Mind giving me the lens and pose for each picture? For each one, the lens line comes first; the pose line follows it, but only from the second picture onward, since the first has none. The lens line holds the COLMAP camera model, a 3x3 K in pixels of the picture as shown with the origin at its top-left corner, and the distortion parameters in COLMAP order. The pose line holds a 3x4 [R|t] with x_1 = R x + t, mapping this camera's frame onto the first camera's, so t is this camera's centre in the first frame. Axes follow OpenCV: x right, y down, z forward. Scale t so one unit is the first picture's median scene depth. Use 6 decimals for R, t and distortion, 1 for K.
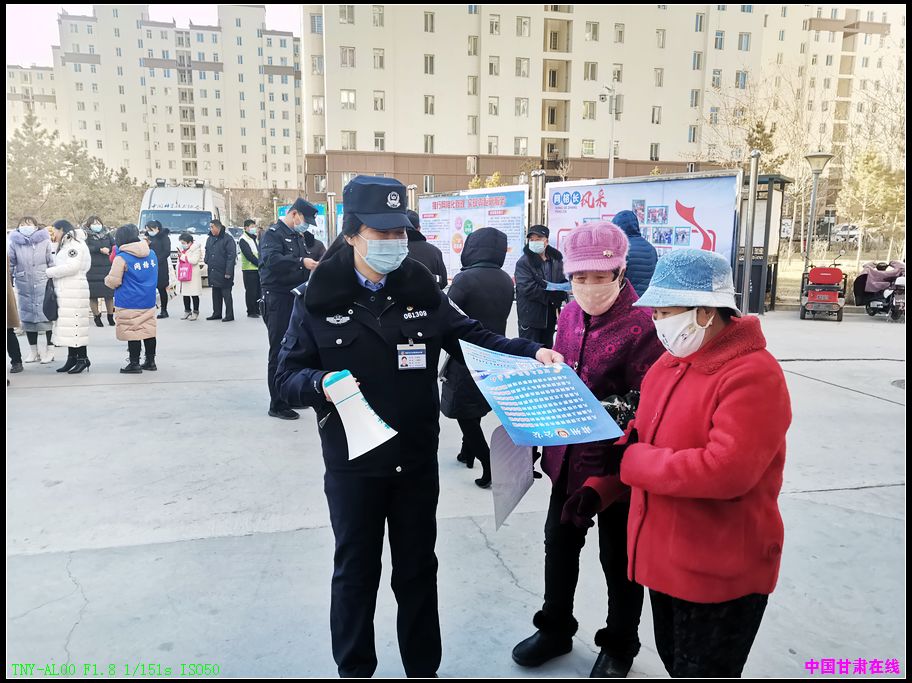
lens RADIAL K [[679.9, 0, 456.0], [0, 679.9, 341.5], [0, 0, 1]] dist [0.027086, 0.004016]
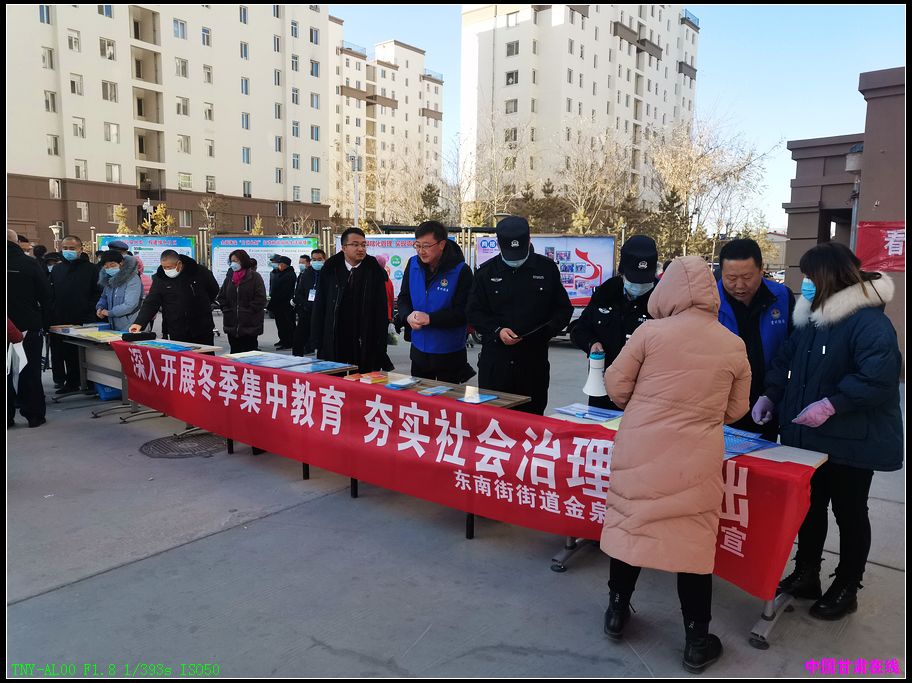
lens RADIAL K [[692.6, 0, 456.0], [0, 692.6, 341.5], [0, 0, 1]] dist [0.005449, 0.006540]
pose [[0.783635, -0.064172, 0.617898, -0.142140], [0.093692, 0.995482, -0.015436, 0.005125], [-0.614116, 0.069988, 0.786106, -0.031224]]
